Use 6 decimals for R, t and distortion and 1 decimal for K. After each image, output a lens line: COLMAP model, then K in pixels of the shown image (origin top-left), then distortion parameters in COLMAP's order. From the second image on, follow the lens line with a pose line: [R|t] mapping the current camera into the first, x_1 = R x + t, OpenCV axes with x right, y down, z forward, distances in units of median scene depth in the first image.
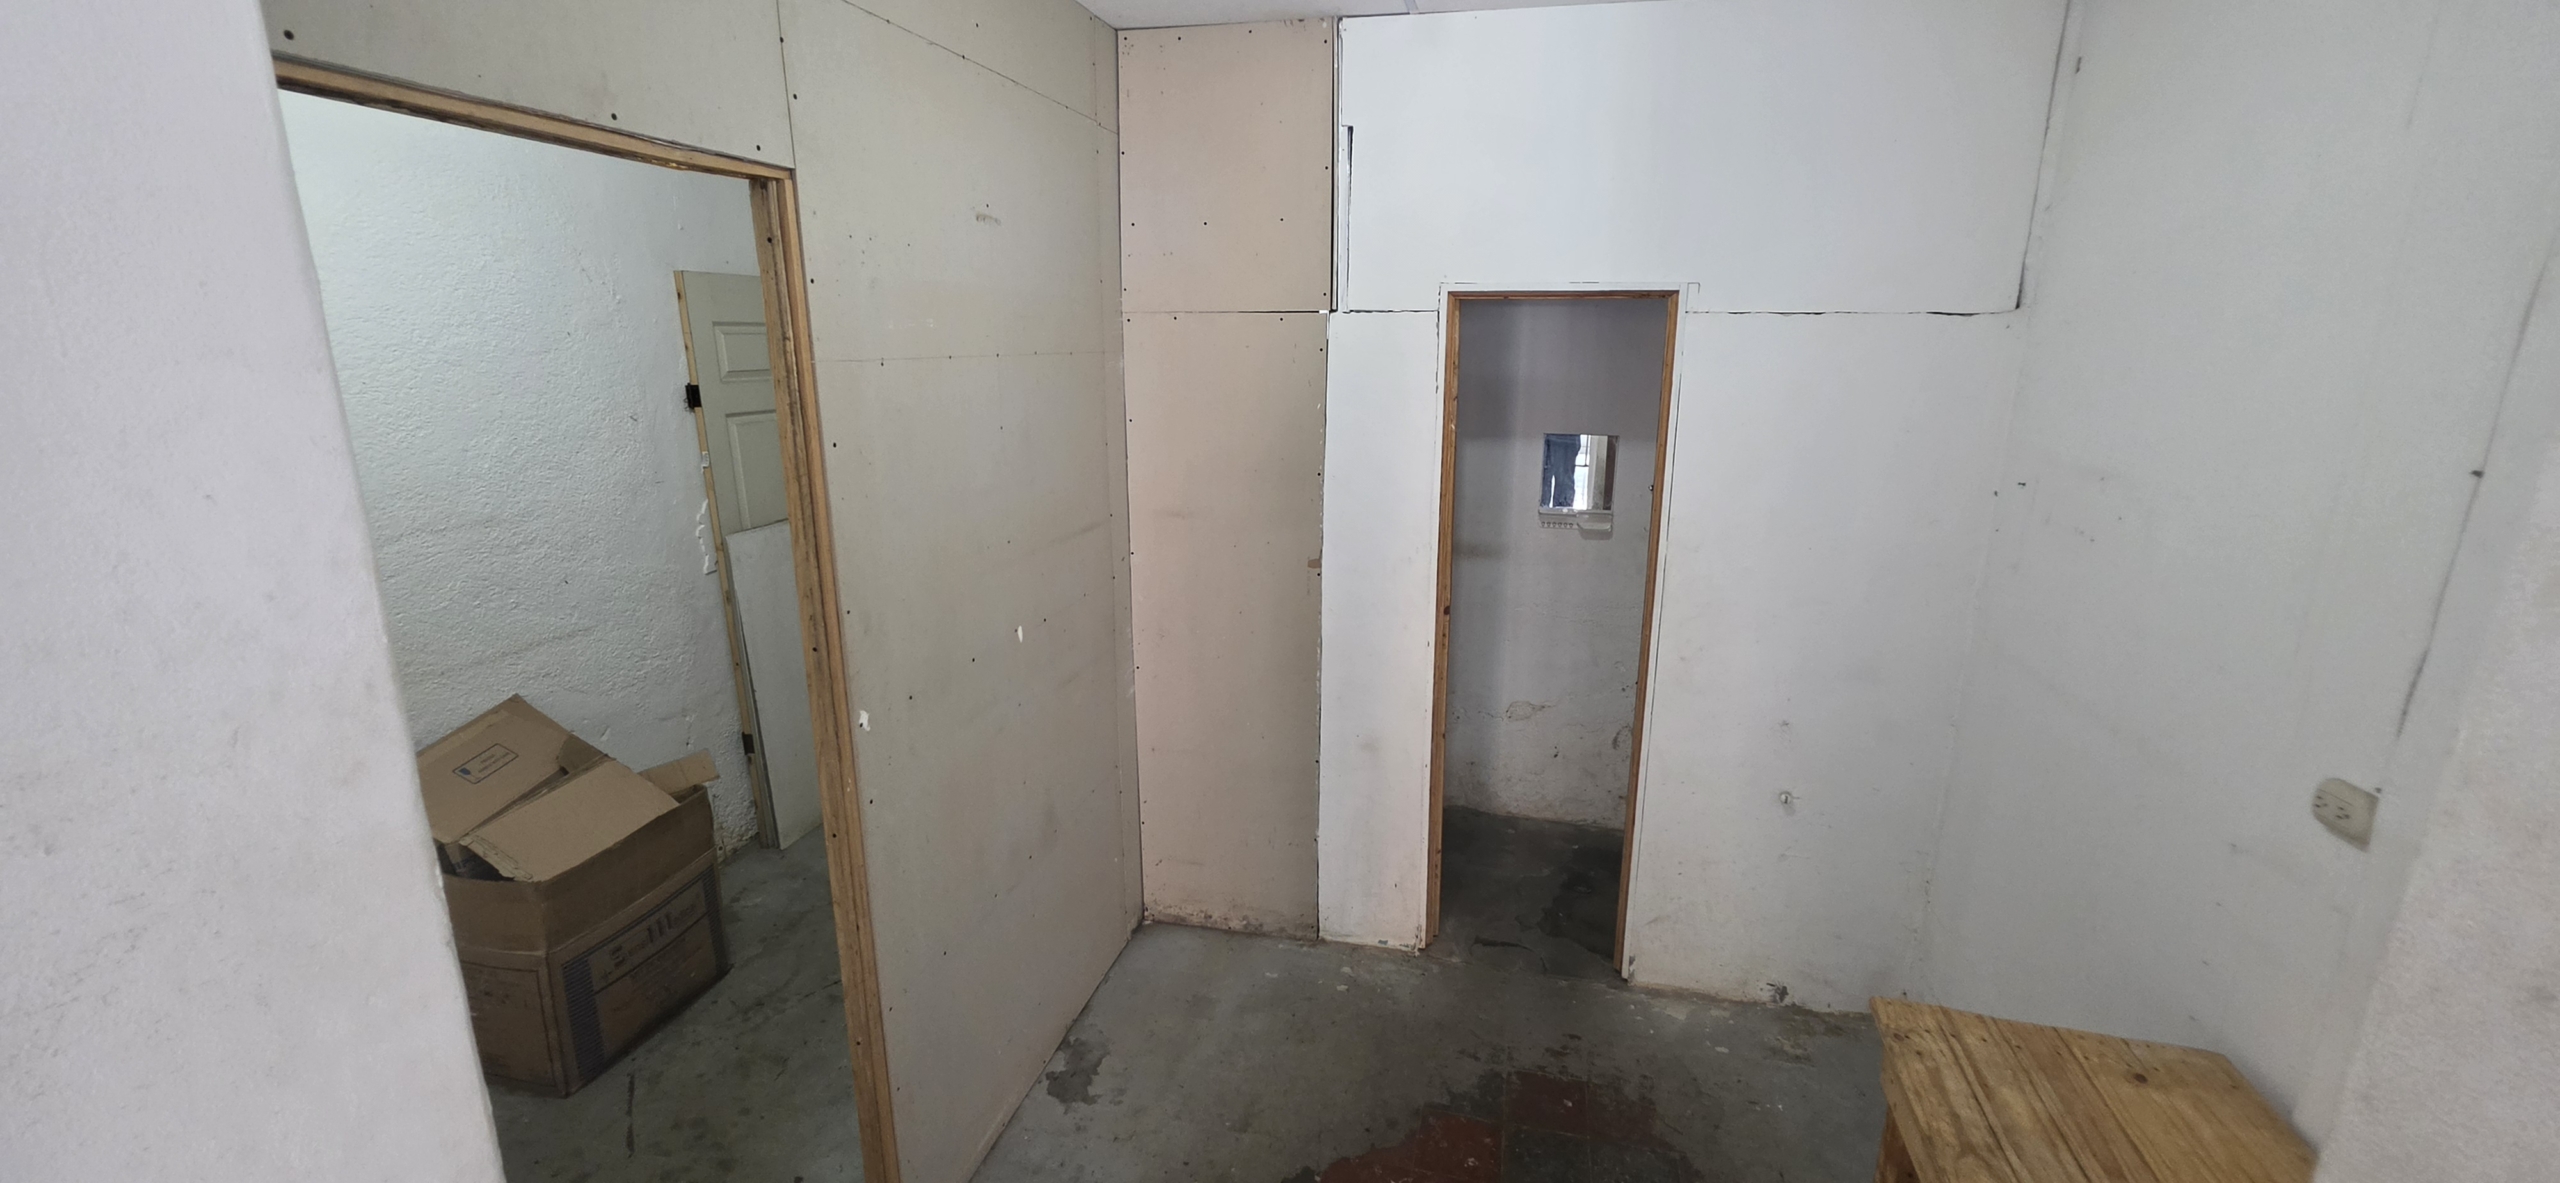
lens RADIAL K [[1025.7, 0, 1276.6], [0, 1025.7, 587.6], [0, 0, 1]] dist [-0.003302, -0.000049]
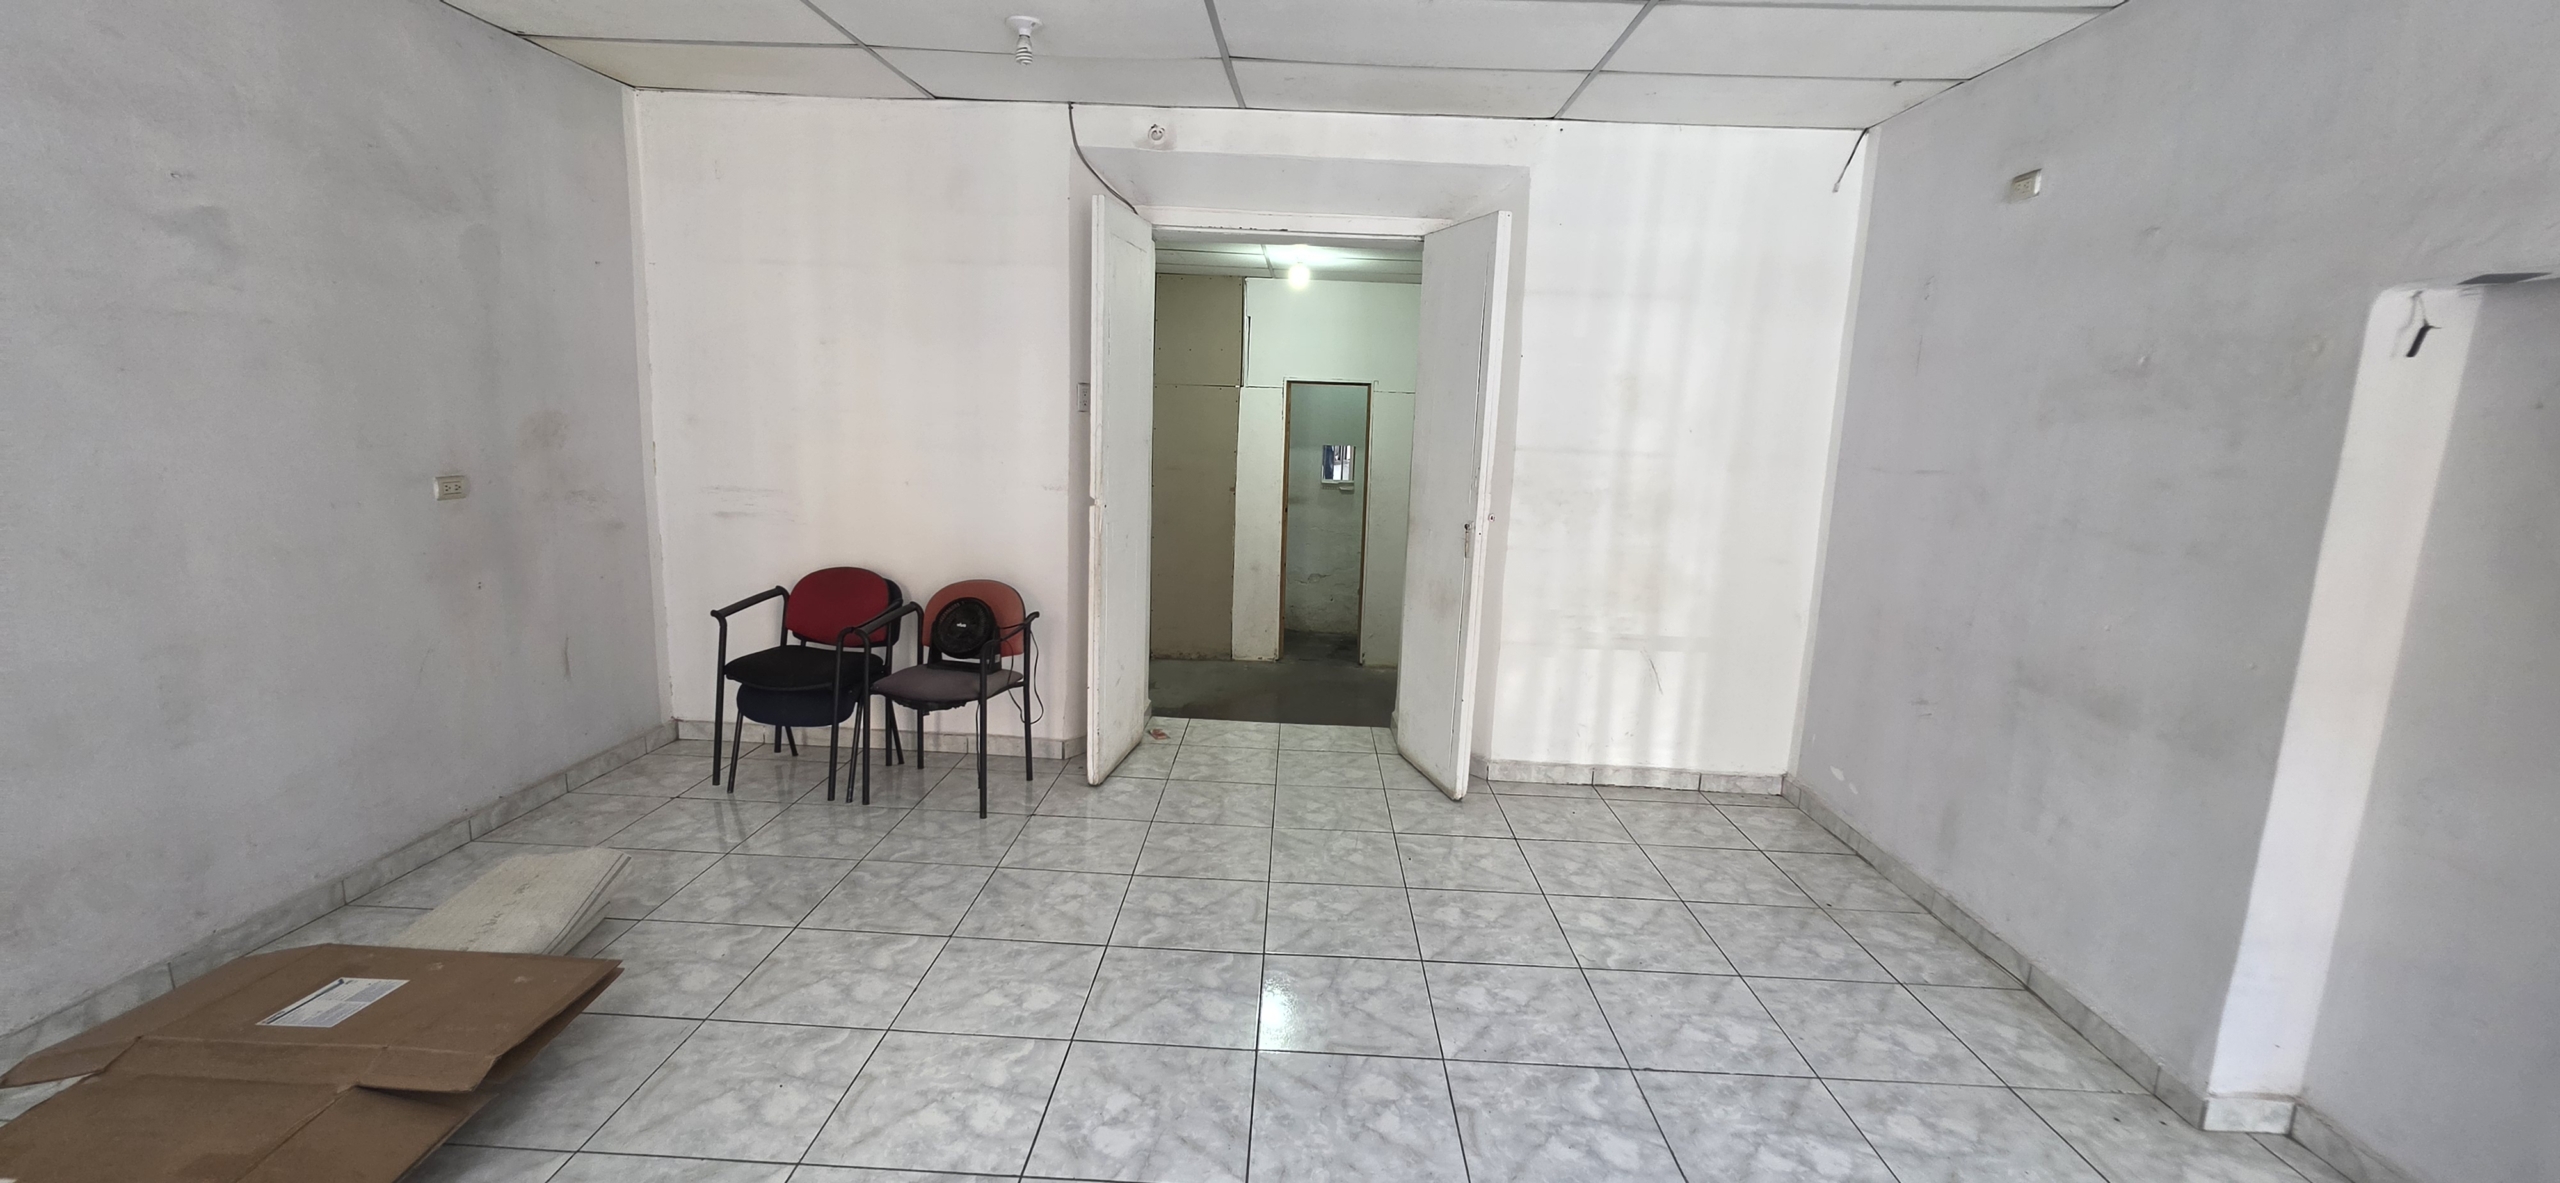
lens RADIAL K [[1025.7, 0, 1276.6], [0, 1025.7, 587.6], [0, 0, 1]] dist [-0.003302, -0.000049]
pose [[0.975390, -0.005203, 0.220425, -0.369115], [0.021564, 0.997180, -0.071886, 0.358162], [-0.219430, 0.074871, 0.972751, -1.260822]]
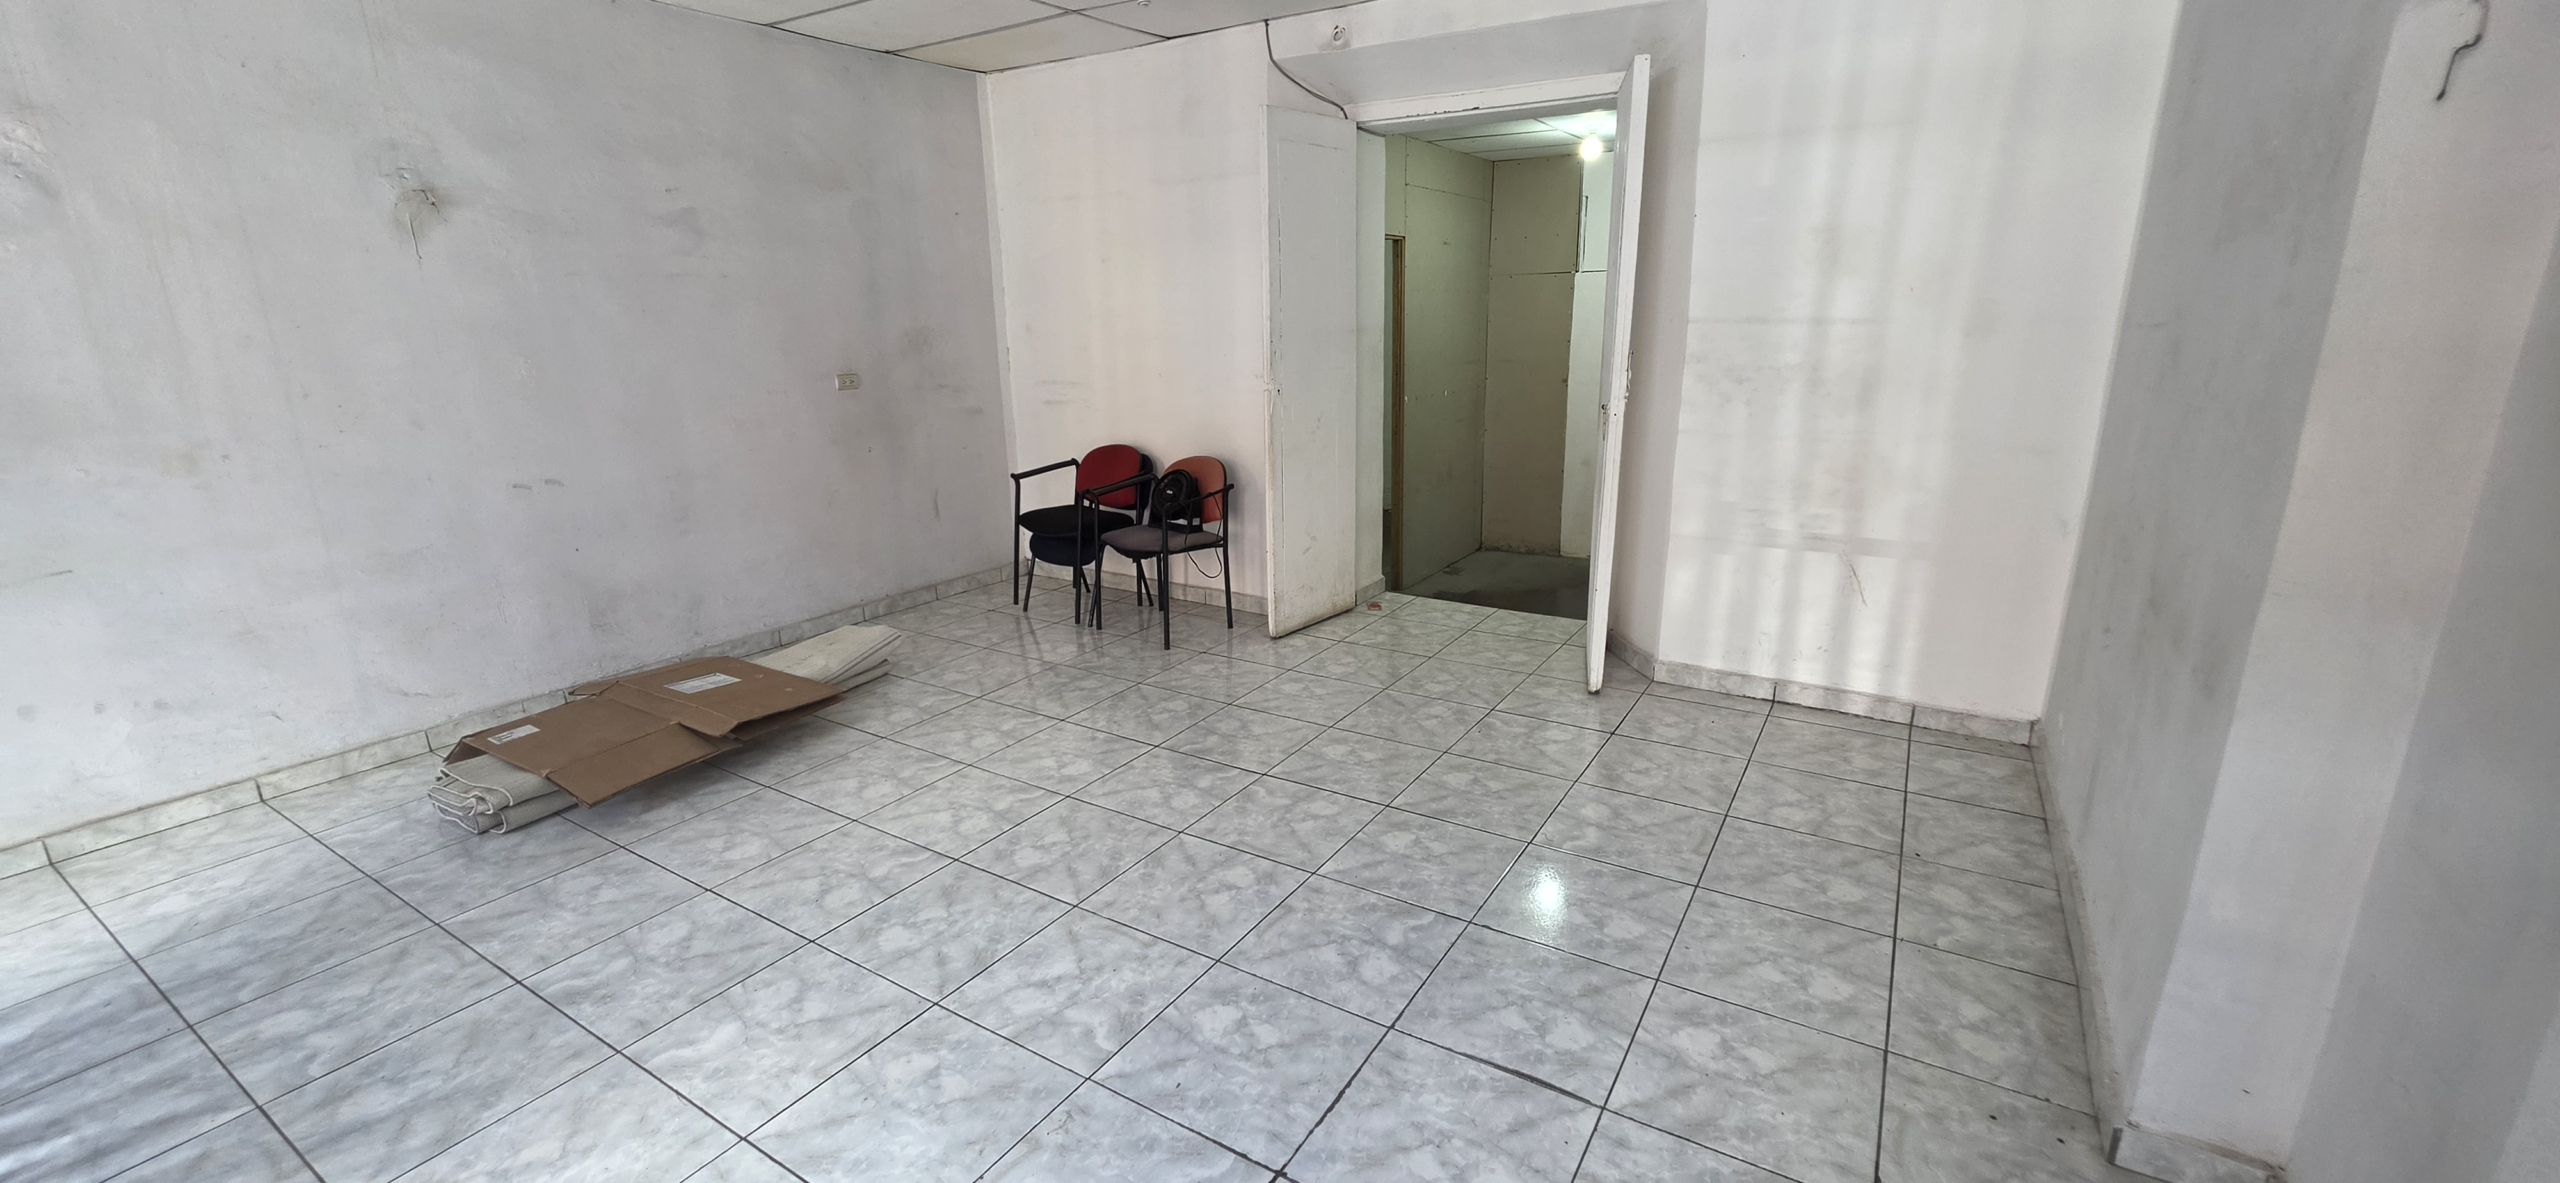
lens RADIAL K [[1025.7, 0, 1276.6], [0, 1025.7, 587.6], [0, 0, 1]] dist [-0.003302, -0.000049]
pose [[0.950302, 0.060513, -0.305393, 0.143948], [-0.054966, 0.998130, 0.026740, 0.396401], [0.306440, -0.008625, 0.951851, -1.347018]]
